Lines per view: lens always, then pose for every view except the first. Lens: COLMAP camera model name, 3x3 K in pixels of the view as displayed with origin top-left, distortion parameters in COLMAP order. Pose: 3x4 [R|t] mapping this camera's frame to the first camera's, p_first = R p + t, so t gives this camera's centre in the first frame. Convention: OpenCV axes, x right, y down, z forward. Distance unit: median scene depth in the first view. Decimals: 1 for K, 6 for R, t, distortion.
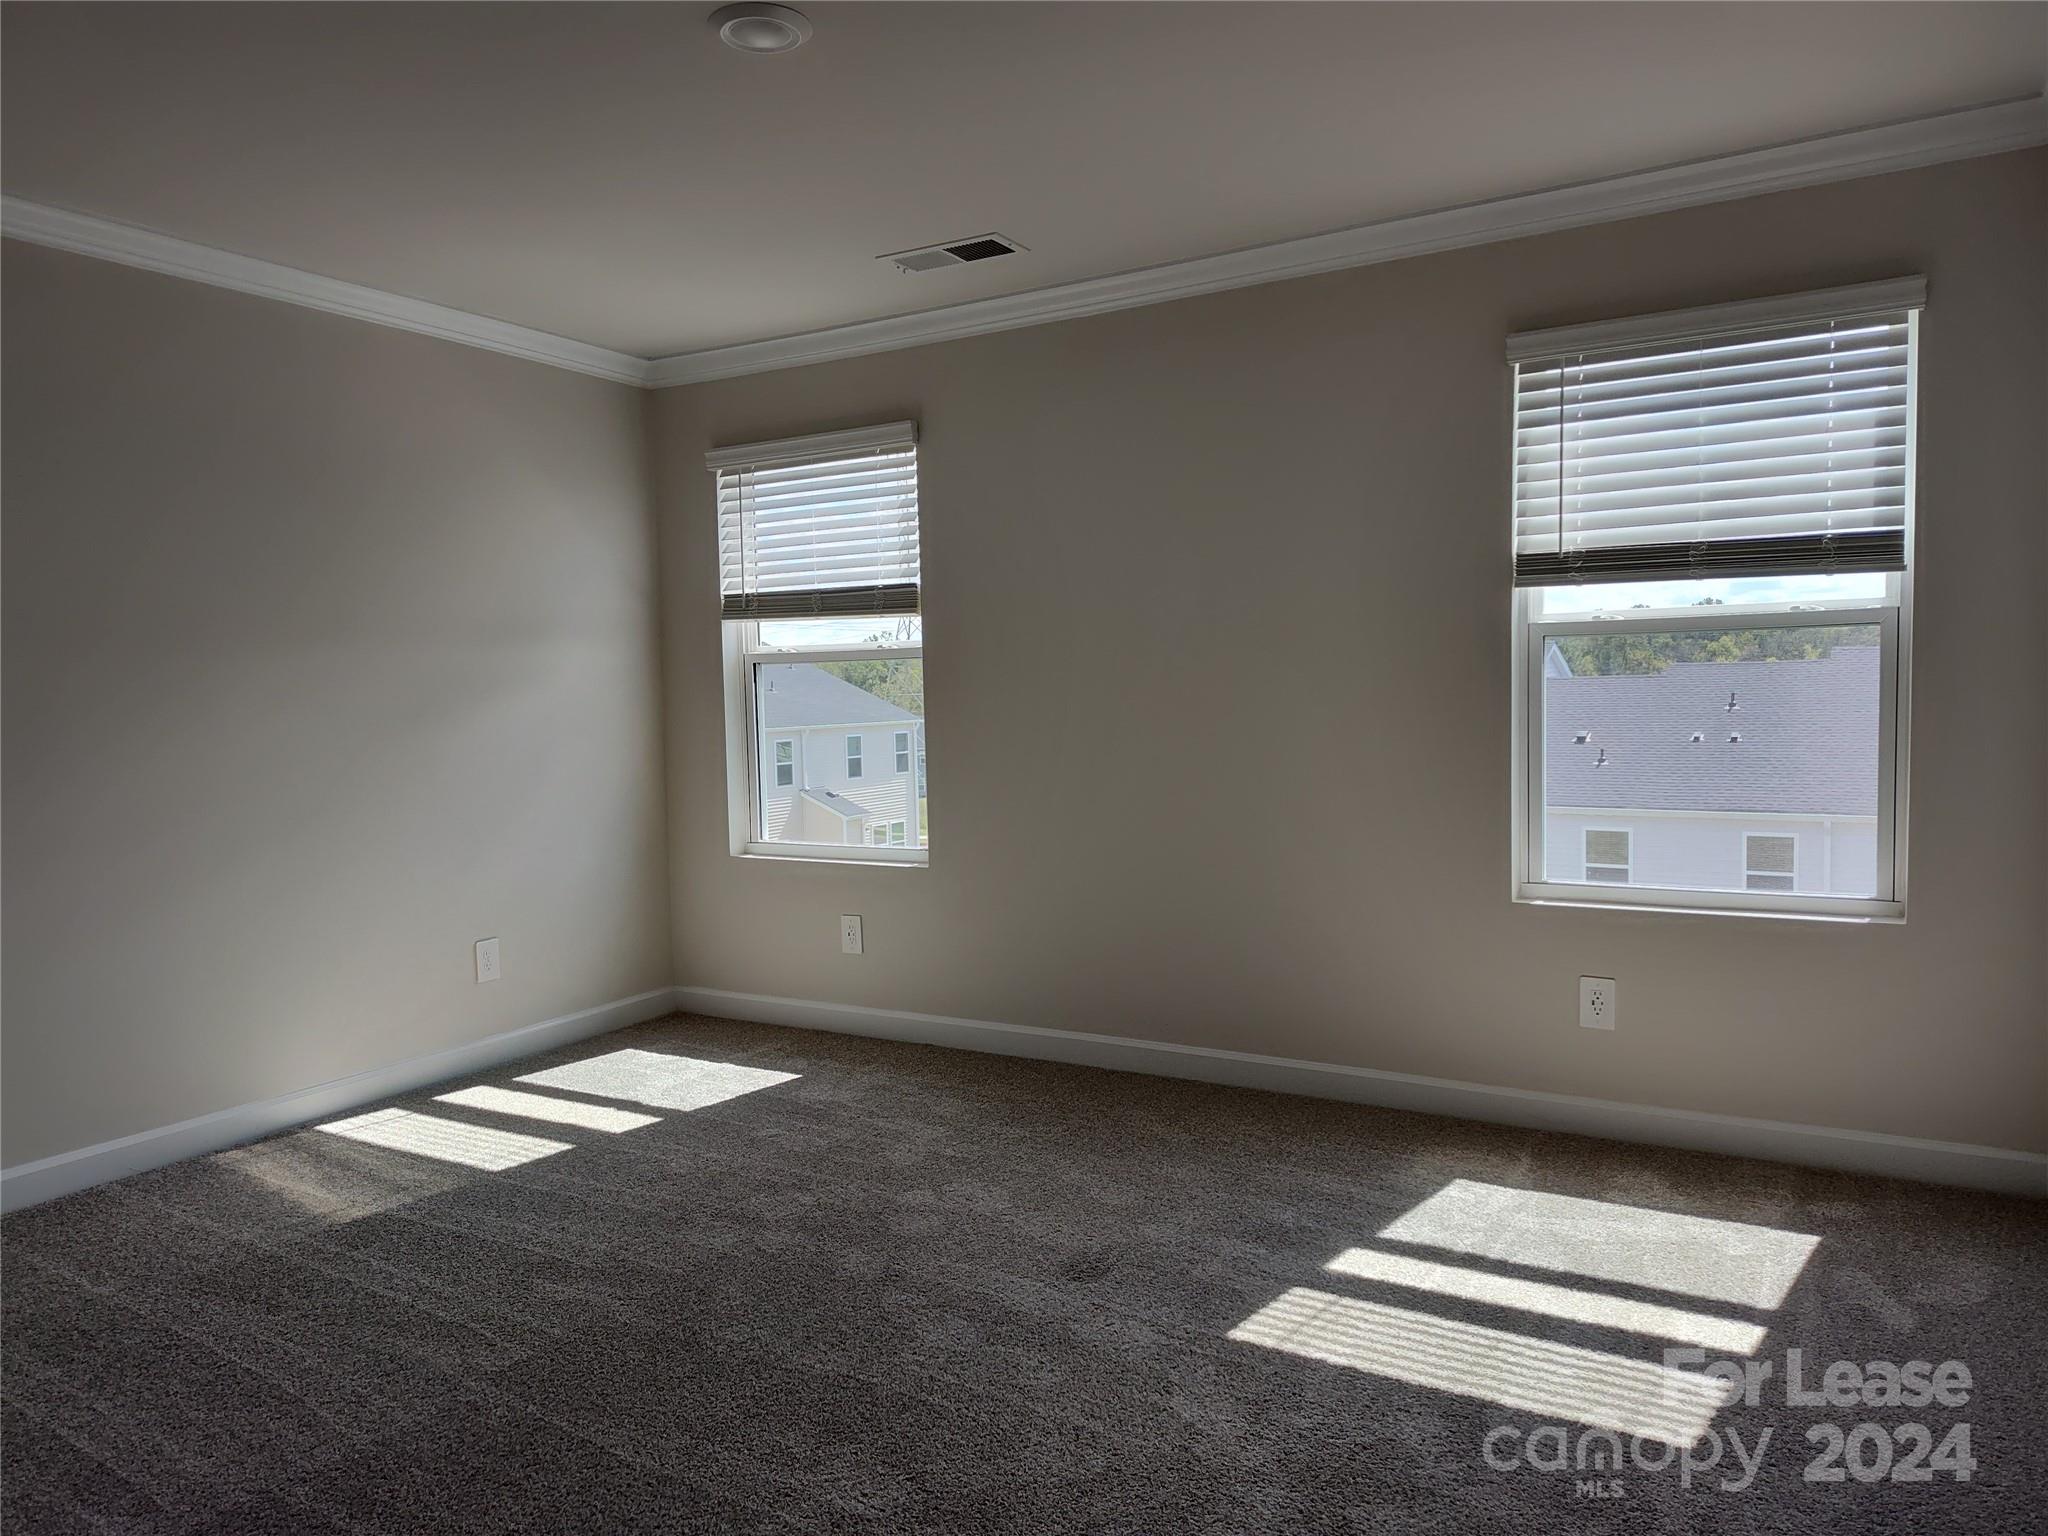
lens RADIAL K [[1390.6, 0, 1019.9], [0, 1390.6, 779.3], [0, 0, 1]] dist [0.048264, -0.048064]
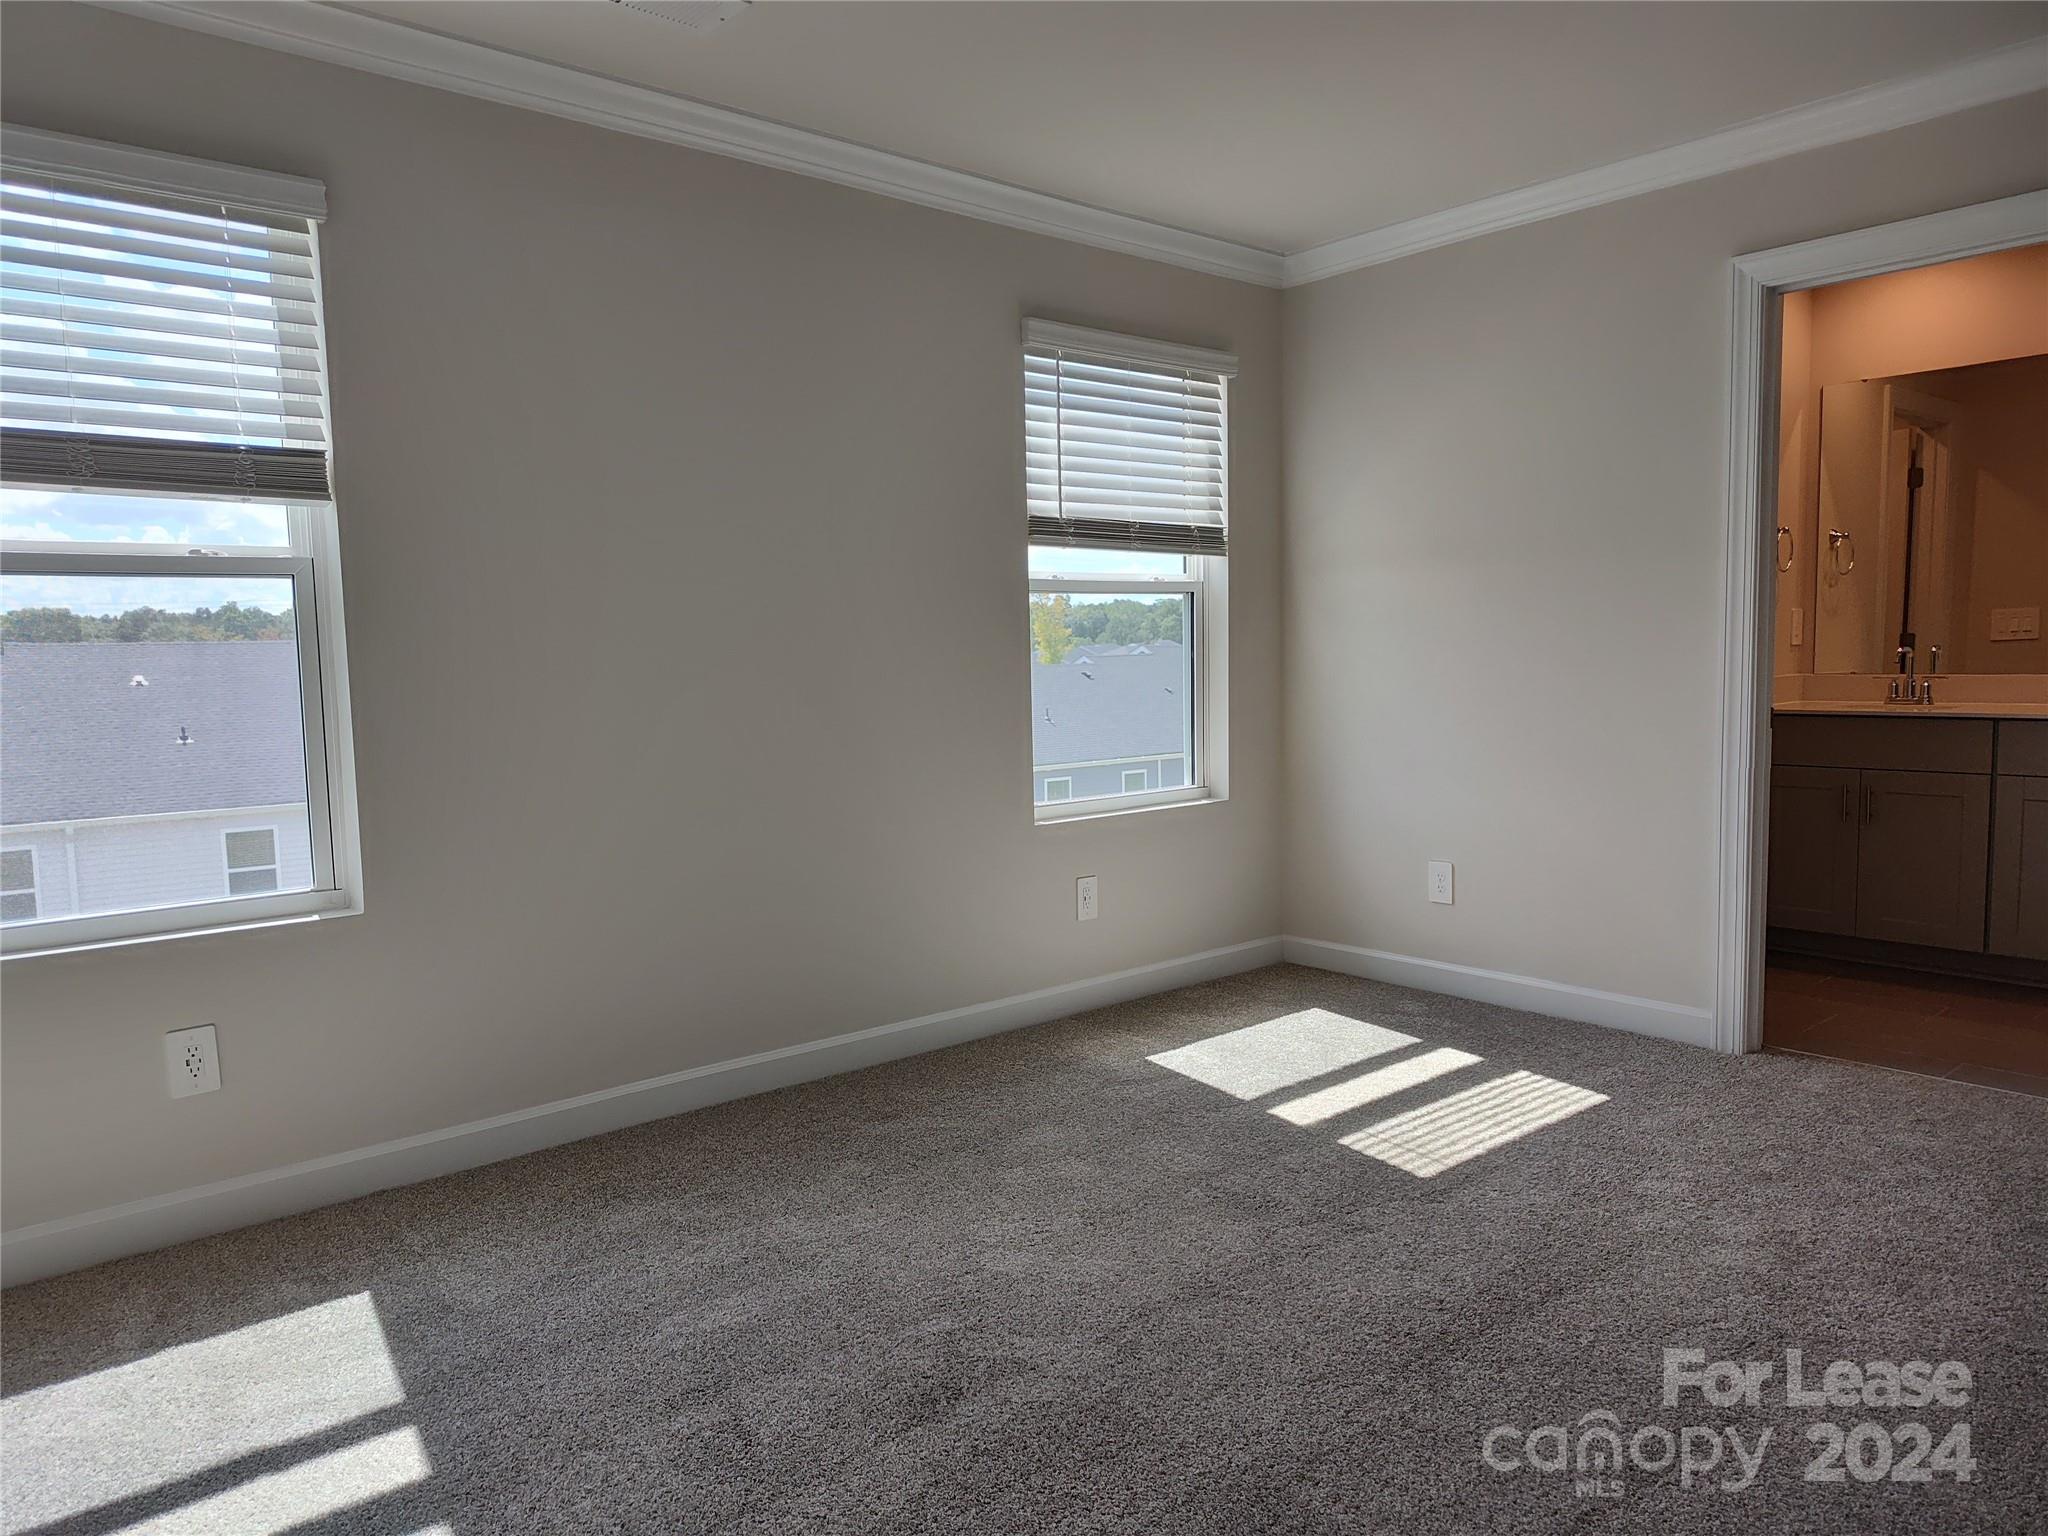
lens RADIAL K [[1390.6, 0, 1019.9], [0, 1390.6, 779.3], [0, 0, 1]] dist [0.048264, -0.048064]
pose [[0.320727, -0.069480, 0.944620, -0.737412], [0.079621, 0.995754, 0.046207, -0.002321], [-0.943819, 0.060391, 0.324897, 0.673145]]
